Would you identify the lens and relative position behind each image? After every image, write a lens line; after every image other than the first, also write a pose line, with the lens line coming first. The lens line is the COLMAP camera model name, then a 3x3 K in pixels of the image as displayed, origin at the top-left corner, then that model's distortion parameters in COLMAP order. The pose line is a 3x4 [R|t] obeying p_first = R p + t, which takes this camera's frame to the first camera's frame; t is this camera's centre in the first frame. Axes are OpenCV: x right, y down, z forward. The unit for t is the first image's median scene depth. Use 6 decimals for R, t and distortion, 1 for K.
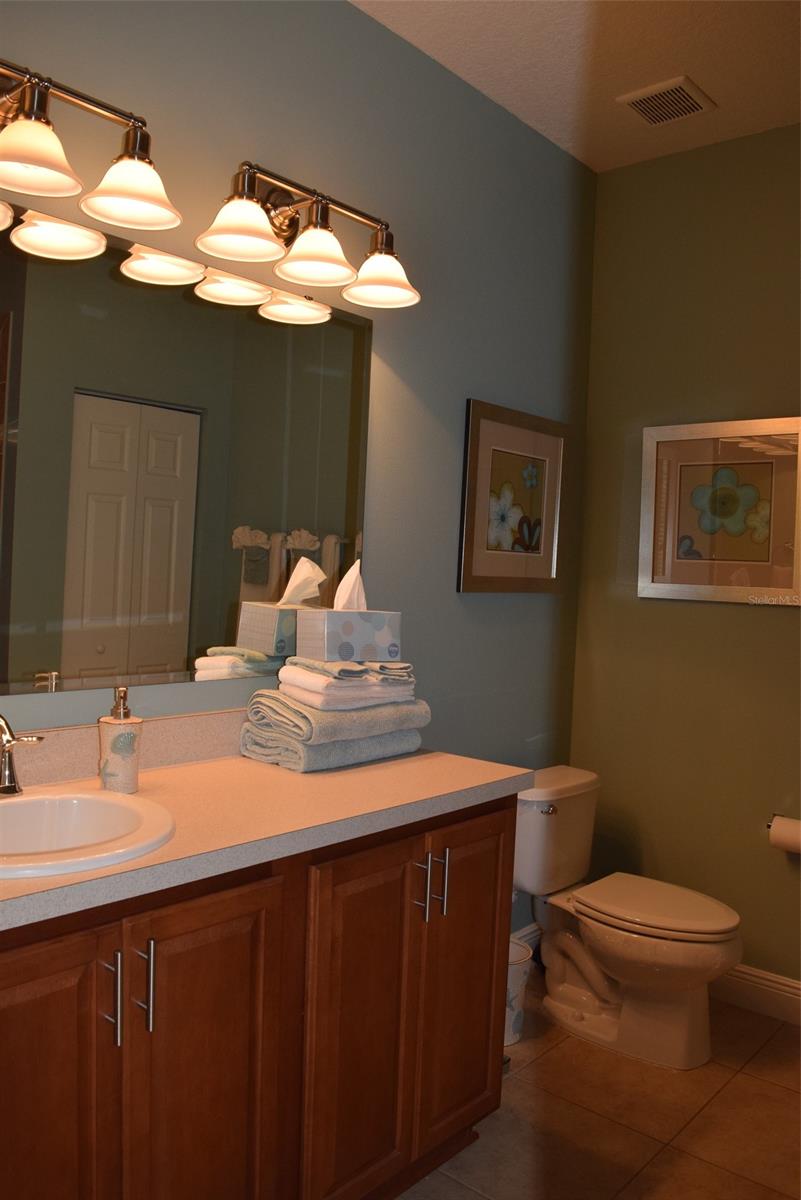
lens RADIAL K [[943.3, 0, 404.5], [0, 943.3, 608.8], [0, 0, 1]] dist [-0.057860, -0.006172]
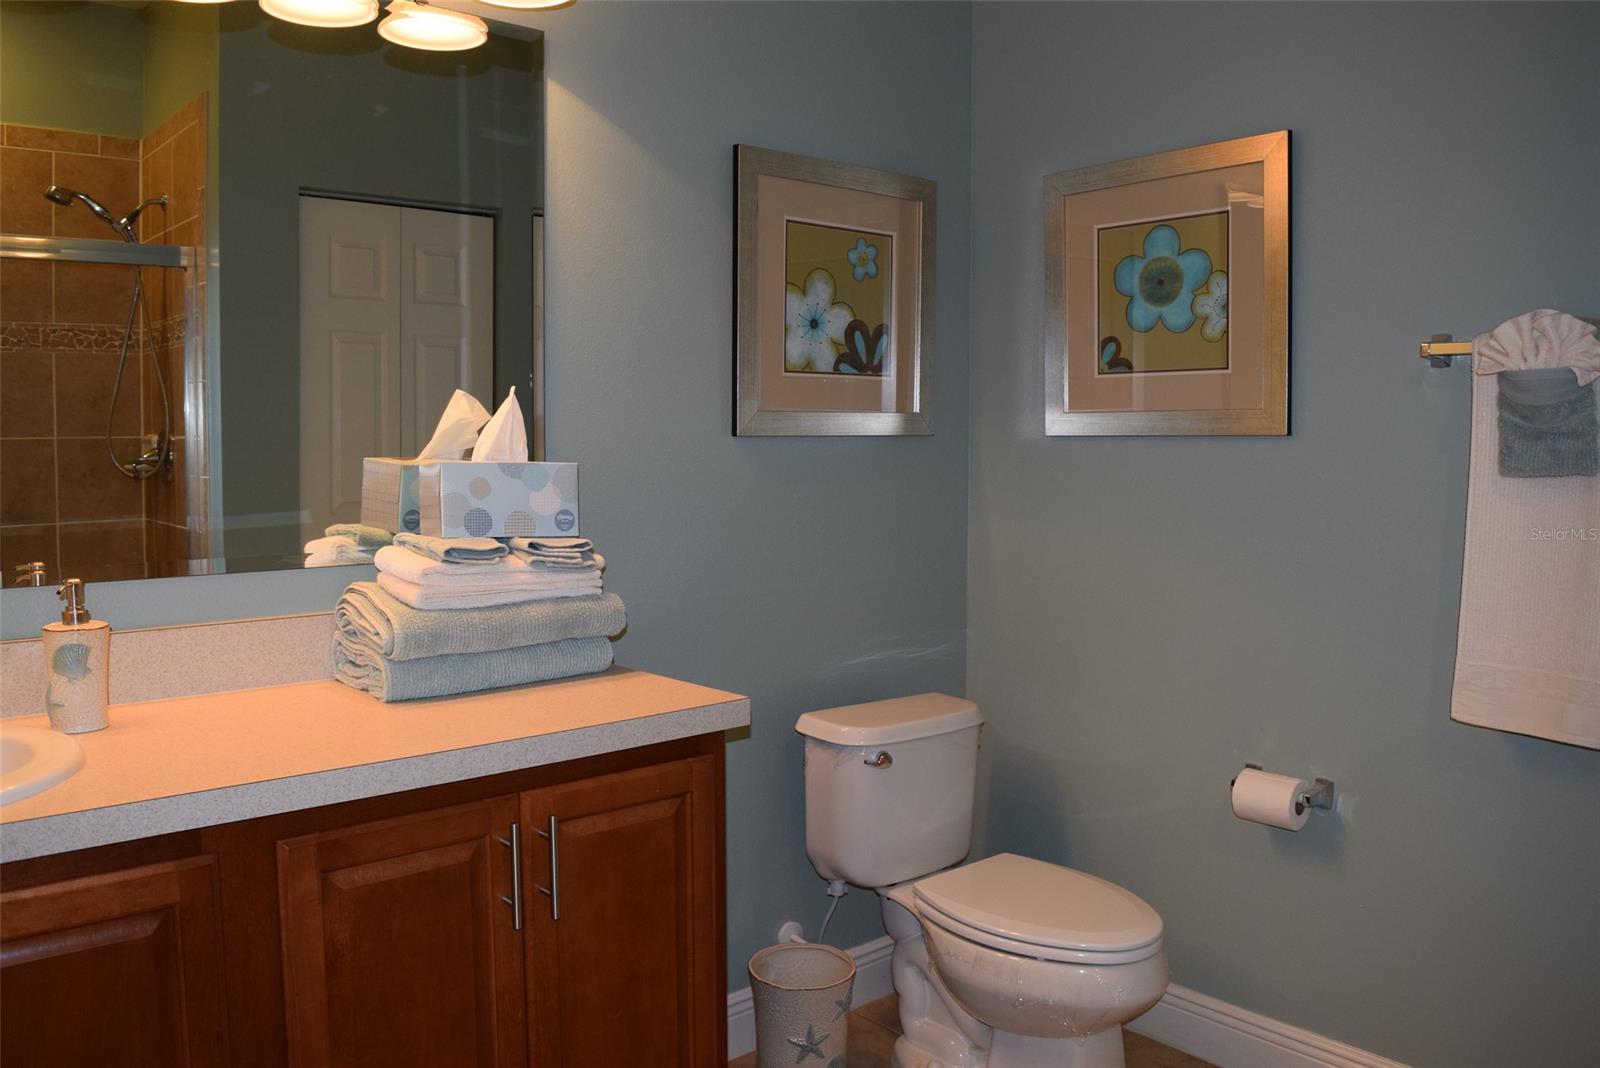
lens RADIAL K [[1257.7, 0, 795.5], [0, 1257.7, 525.9], [0, 0, 1]] dist [-0.057860, -0.006172]
pose [[0.987929, -0.031649, -0.151642, 0.274617], [0.035224, 0.999160, 0.020944, 0.034184], [0.150852, -0.026032, 0.988214, 0.142370]]
